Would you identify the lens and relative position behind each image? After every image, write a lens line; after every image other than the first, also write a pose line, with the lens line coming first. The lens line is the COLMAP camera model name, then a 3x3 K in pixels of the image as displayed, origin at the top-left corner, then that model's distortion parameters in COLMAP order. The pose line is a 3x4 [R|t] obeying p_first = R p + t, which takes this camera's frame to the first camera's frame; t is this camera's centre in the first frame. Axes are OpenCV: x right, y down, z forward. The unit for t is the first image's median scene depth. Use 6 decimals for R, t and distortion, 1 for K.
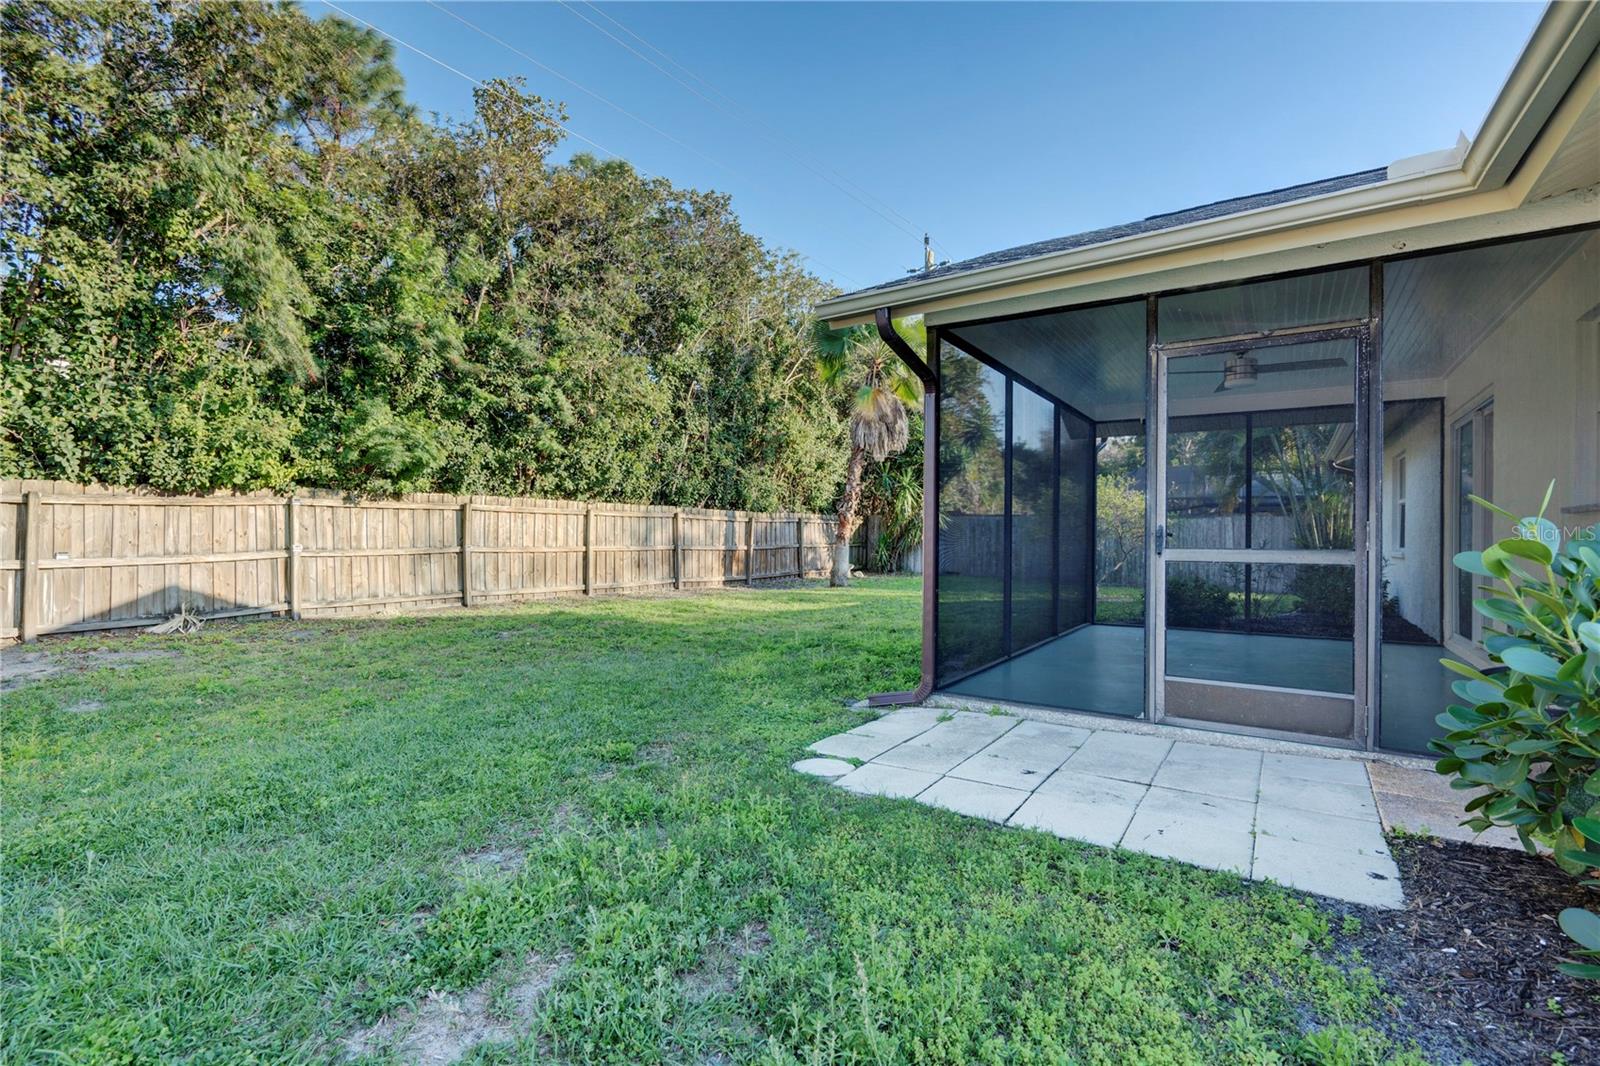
lens RADIAL K [[741.4, 0, 795.2], [0, 741.4, 537.7], [0, 0, 1]] dist [-0.000297, 0.002074]
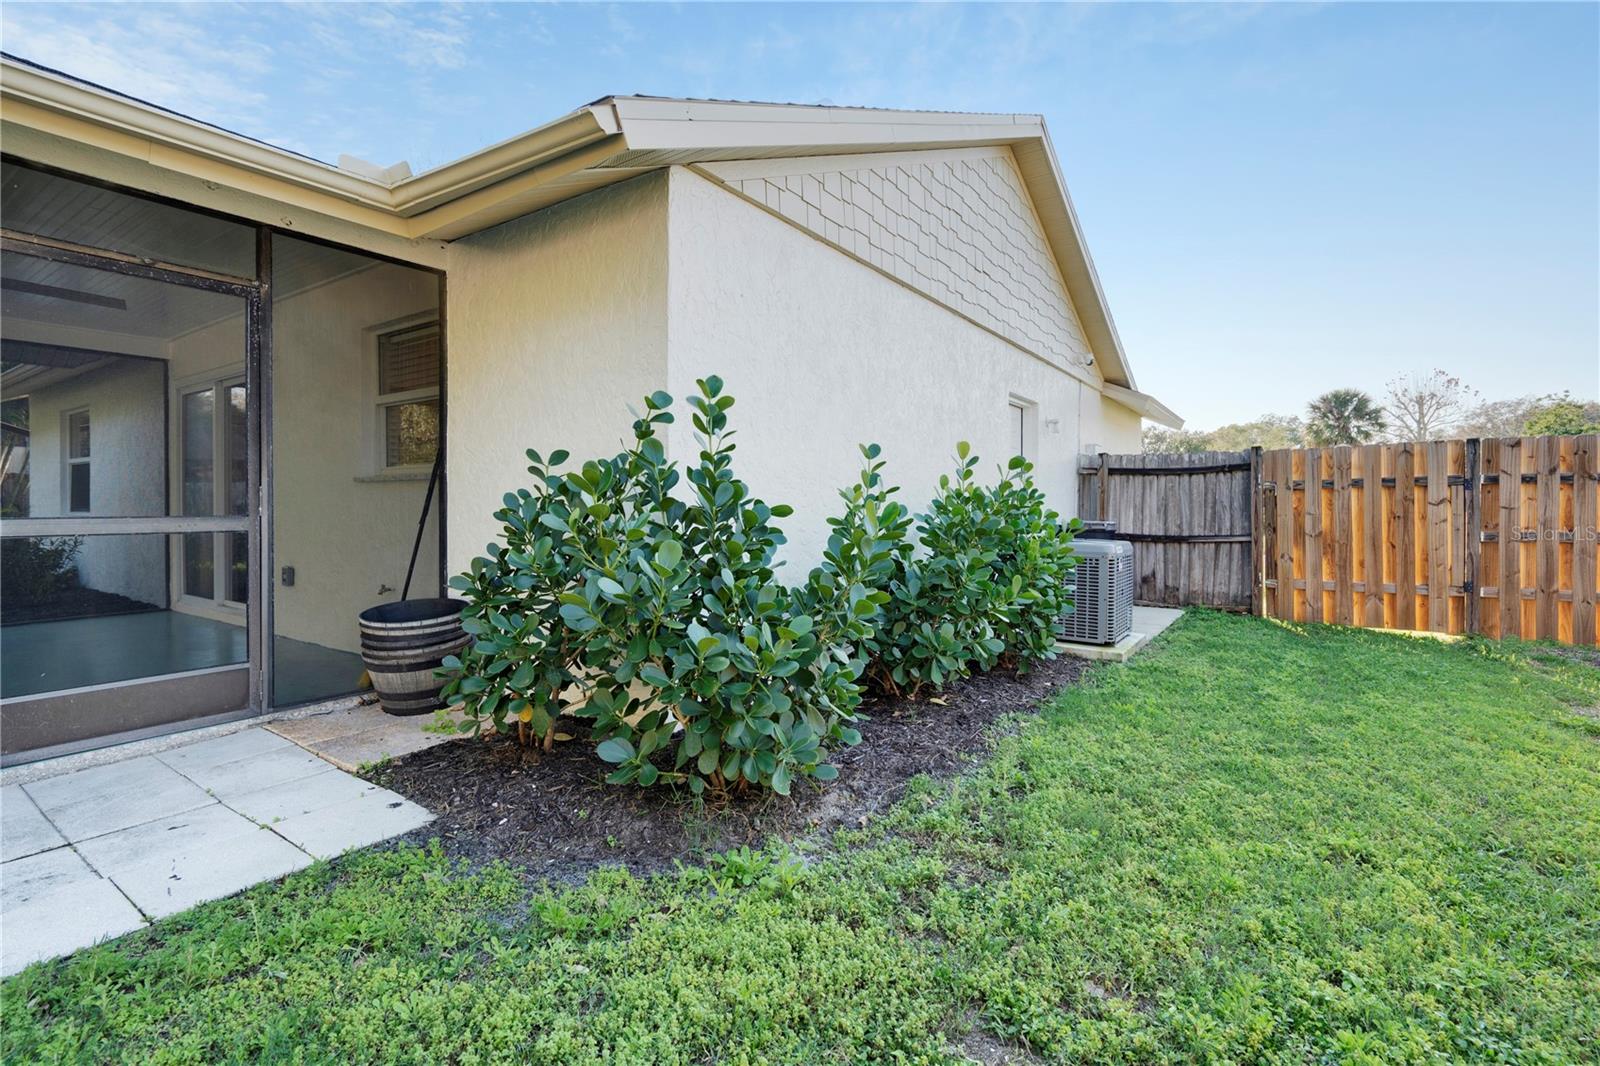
lens RADIAL K [[741.4, 0, 808.1], [0, 741.4, 513.9], [0, 0, 1]] dist [-0.000297, 0.002074]
pose [[0.016739, -0.020694, 0.999646, -0.276071], [0.002499, 0.999784, 0.020655, -0.004392], [-0.999857, 0.002153, 0.016787, 0.312858]]
